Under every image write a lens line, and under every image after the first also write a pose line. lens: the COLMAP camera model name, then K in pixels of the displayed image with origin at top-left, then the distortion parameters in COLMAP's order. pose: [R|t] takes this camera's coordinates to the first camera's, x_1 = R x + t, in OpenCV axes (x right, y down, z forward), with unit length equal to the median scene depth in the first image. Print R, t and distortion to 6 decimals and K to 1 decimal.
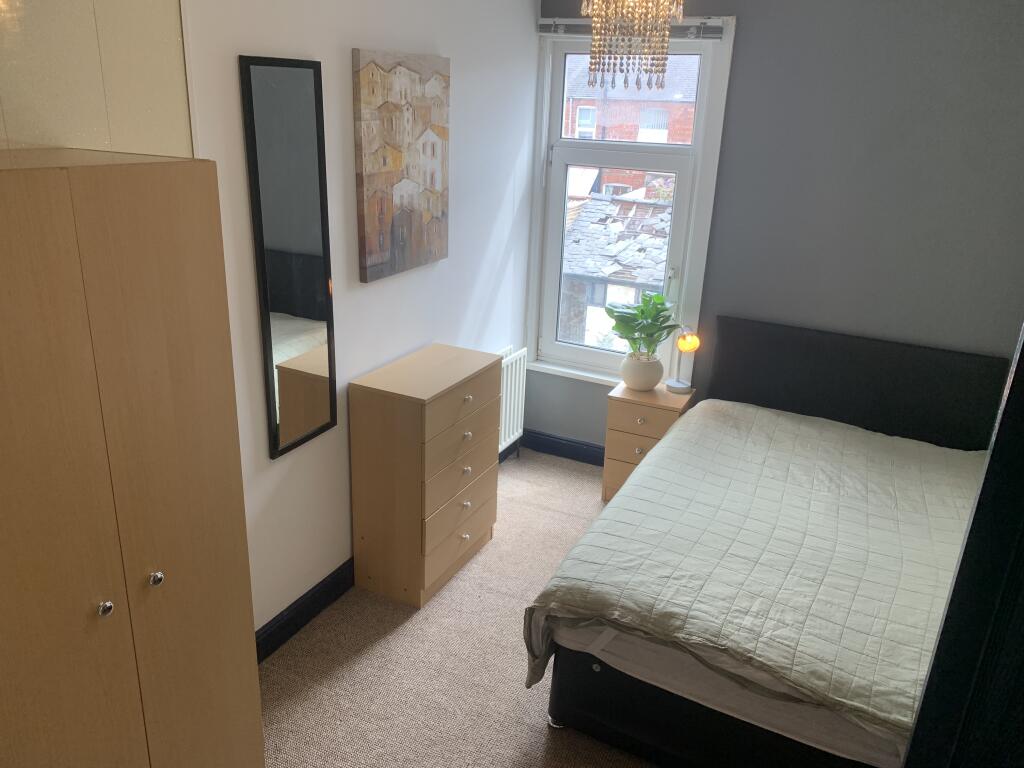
lens RADIAL K [[814.3, 0, 510.4], [0, 814.3, 395.7], [0, 0, 1]] dist [0.101867, -0.221745]
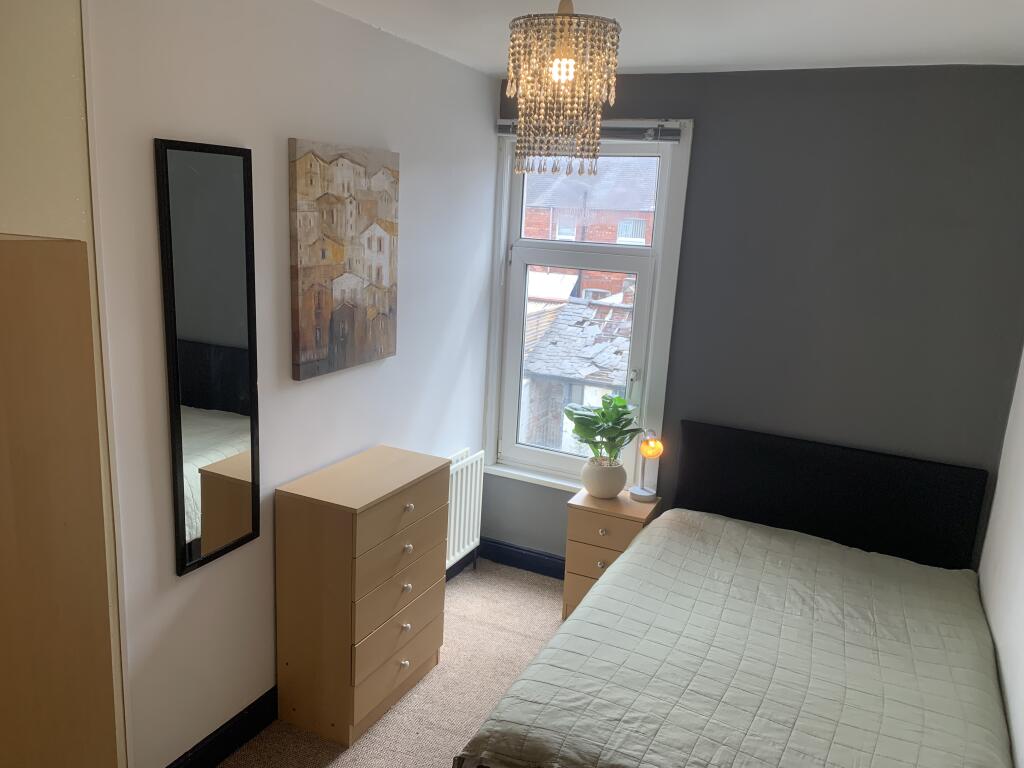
lens RADIAL K [[814.3, 0, 510.4], [0, 814.3, 395.7], [0, 0, 1]] dist [0.101867, -0.221745]
pose [[0.999743, 0.012547, 0.018887, 0.042510], [-0.010148, 0.992458, -0.122161, -0.009231], [-0.020277, 0.121938, 0.992331, 0.070062]]
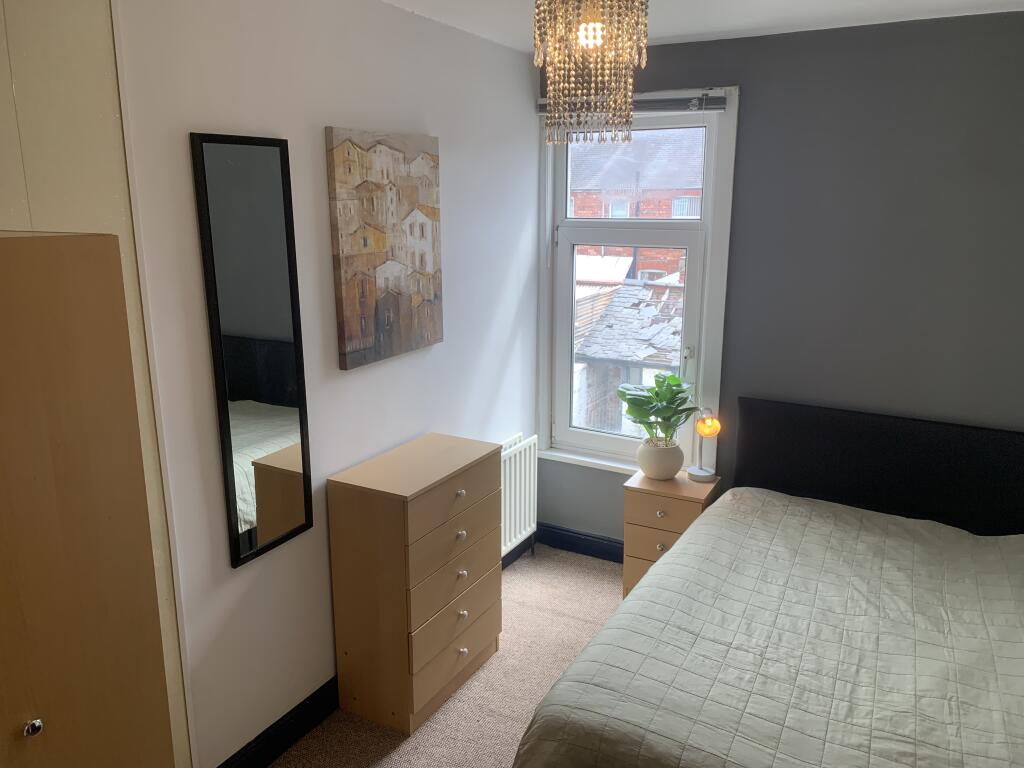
lens RADIAL K [[815.9, 0, 523.1], [0, 815.9, 387.9], [0, 0, 1]] dist [0.098988, -0.225397]
pose [[0.998935, -0.024980, -0.038785, 0.055017], [0.020325, 0.993030, -0.116099, -0.005881], [0.041415, 0.115187, 0.992480, 0.083385]]
